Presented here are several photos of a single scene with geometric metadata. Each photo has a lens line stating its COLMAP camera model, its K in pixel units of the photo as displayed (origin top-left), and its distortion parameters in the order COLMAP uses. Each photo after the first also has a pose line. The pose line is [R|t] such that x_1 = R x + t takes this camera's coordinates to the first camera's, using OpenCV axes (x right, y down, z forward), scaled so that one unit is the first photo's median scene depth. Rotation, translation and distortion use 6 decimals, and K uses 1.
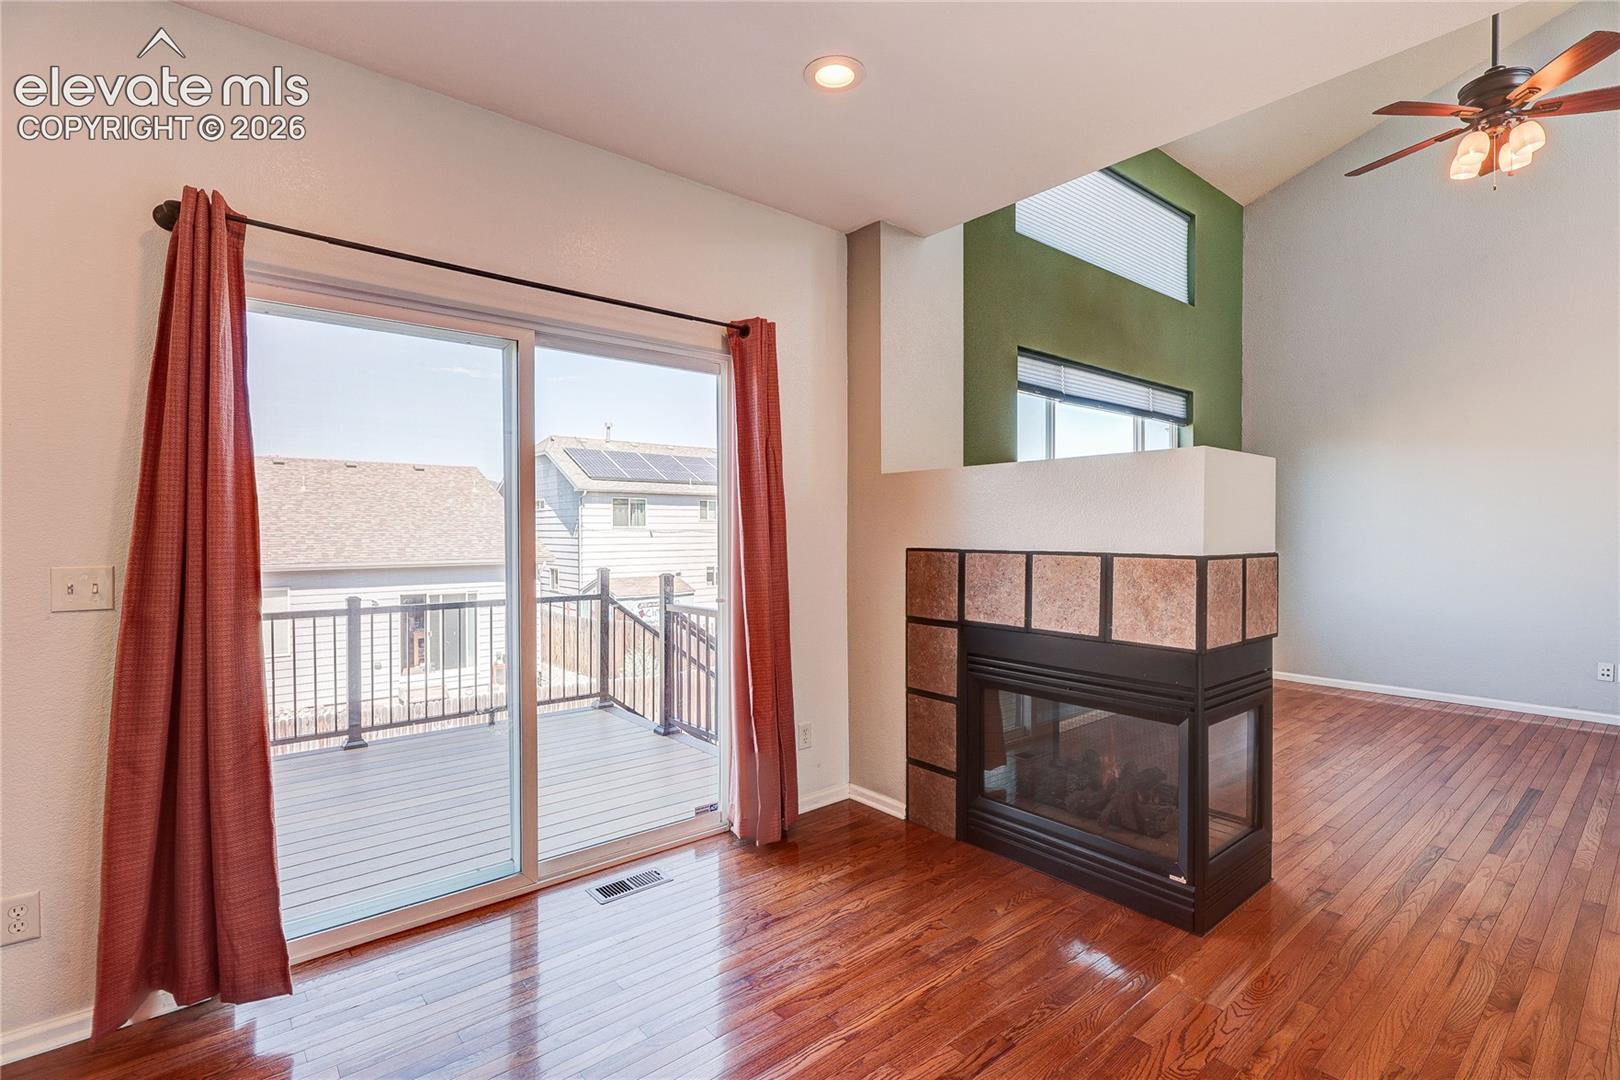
lens RADIAL K [[748.7, 0, 812.4], [0, 748.7, 537.9], [0, 0, 1]] dist [-0.003596, 0.000107]
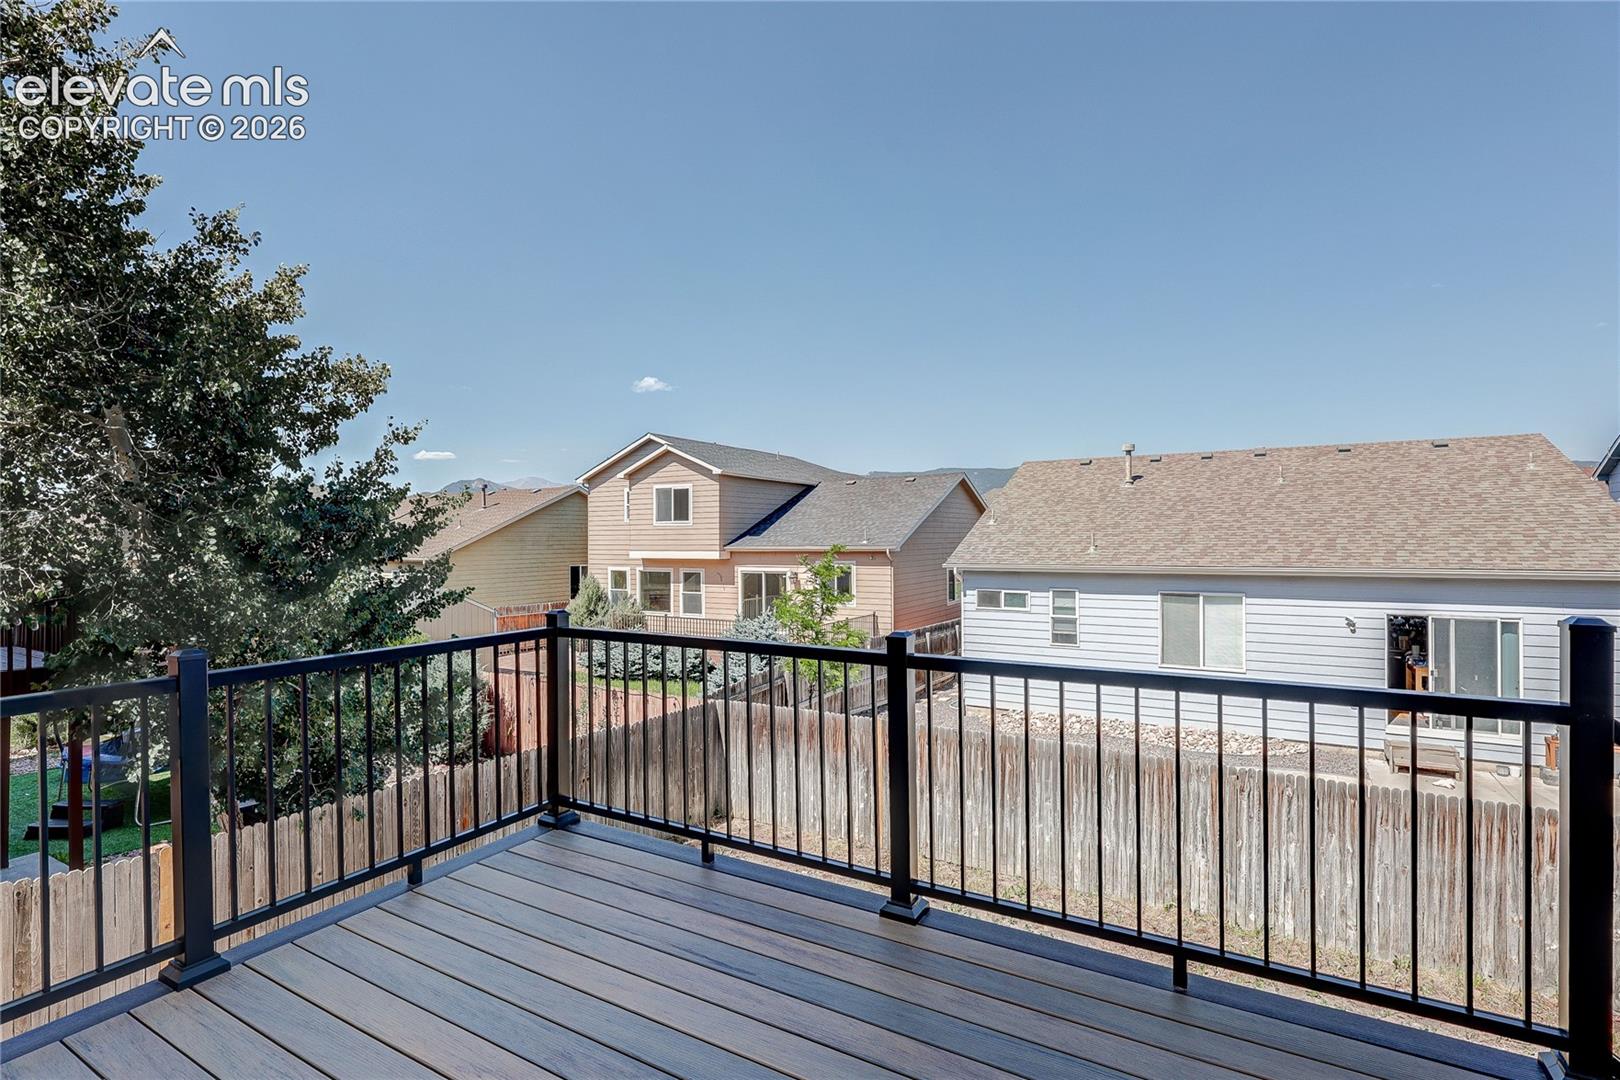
lens RADIAL K [[764.3, 0, 810.0], [0, 764.3, 540.0], [0, 0, 1]] dist [-0.002855, 0.000031]
pose [[0.338605, 0.003338, -0.940923, -0.193791], [-0.003450, 0.999991, 0.002306, 0.017746], [0.940922, 0.002465, 0.338614, 1.171679]]
